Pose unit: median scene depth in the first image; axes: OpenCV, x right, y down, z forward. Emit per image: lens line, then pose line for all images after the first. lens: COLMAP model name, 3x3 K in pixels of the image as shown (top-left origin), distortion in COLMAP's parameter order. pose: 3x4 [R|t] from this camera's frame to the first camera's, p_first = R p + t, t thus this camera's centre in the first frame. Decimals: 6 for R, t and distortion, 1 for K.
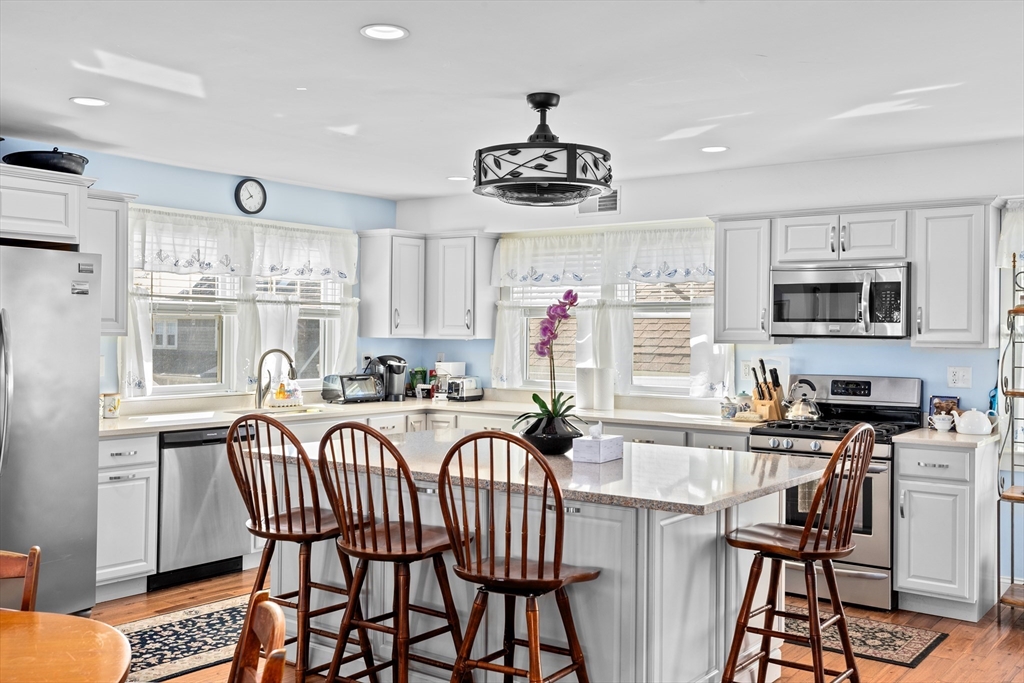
lens RADIAL K [[969.8, 0, 510.1], [0, 969.8, 339.2], [0, 0, 1]] dist [0.028178, 0.000000]
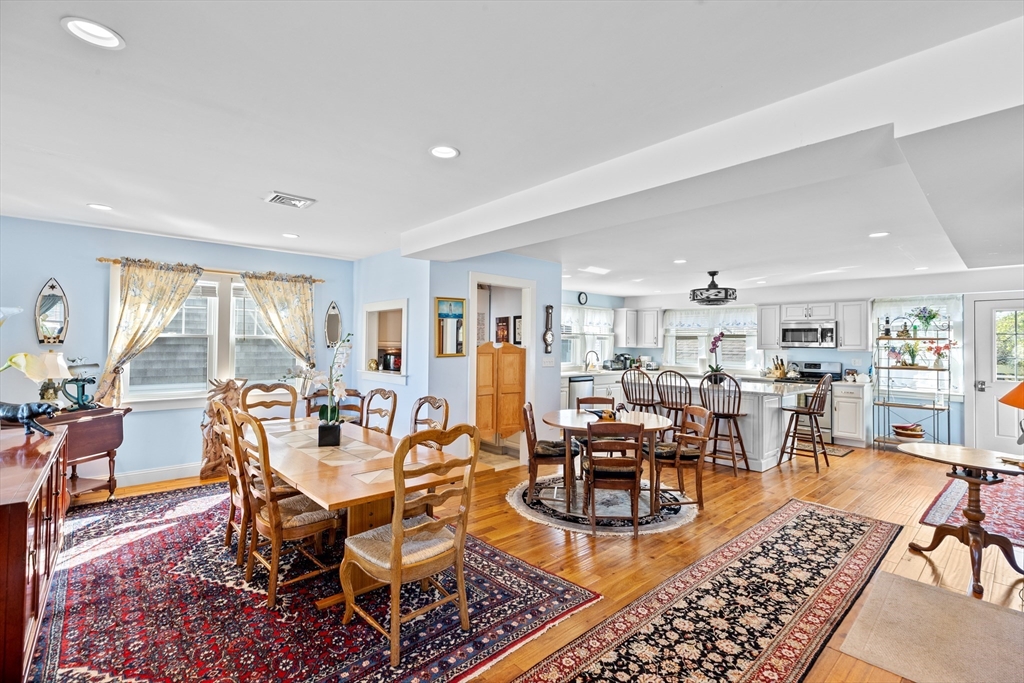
lens RADIAL K [[455.4, 0, 514.0], [0, 455.4, 337.3], [0, 0, 1]] dist [-0.000135, -0.000193]
pose [[0.981005, 0.000085, -0.193980, -0.243625], [-0.004904, 0.999691, -0.024362, 0.004689], [0.193918, 0.024850, 0.980703, -0.458919]]
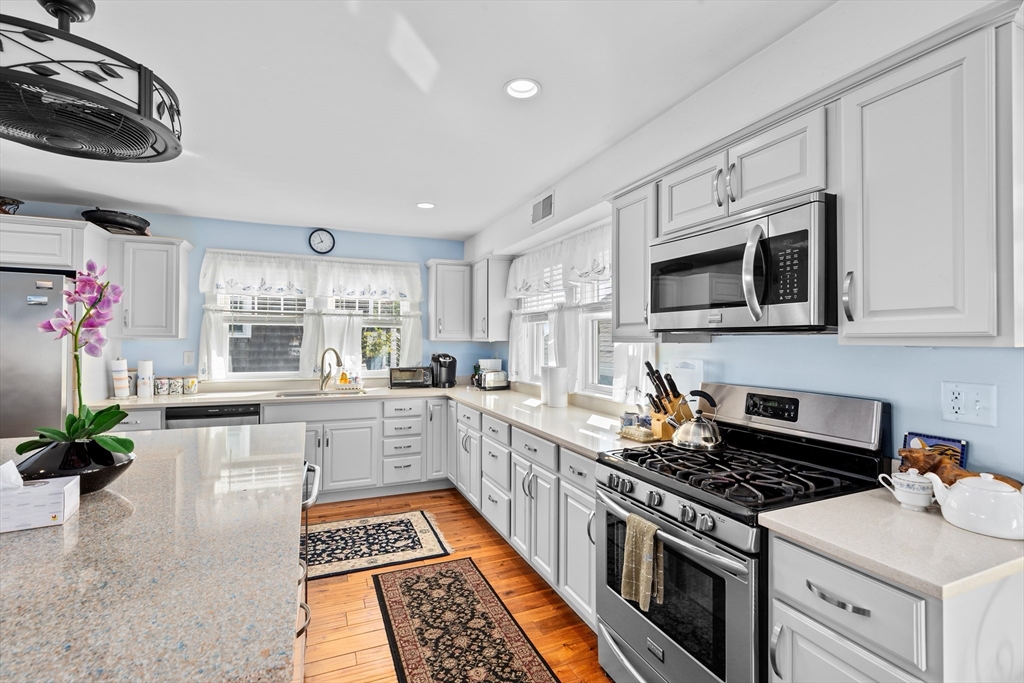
lens RADIAL K [[455.4, 0, 515.9], [0, 455.4, 337.4], [0, 0, 1]] dist [-0.000135, -0.000193]
pose [[0.868109, -0.008577, -0.496299, 0.374221], [-0.001081, 0.999816, -0.019169, 0.008377], [0.496372, 0.017177, 0.867940, 0.670566]]
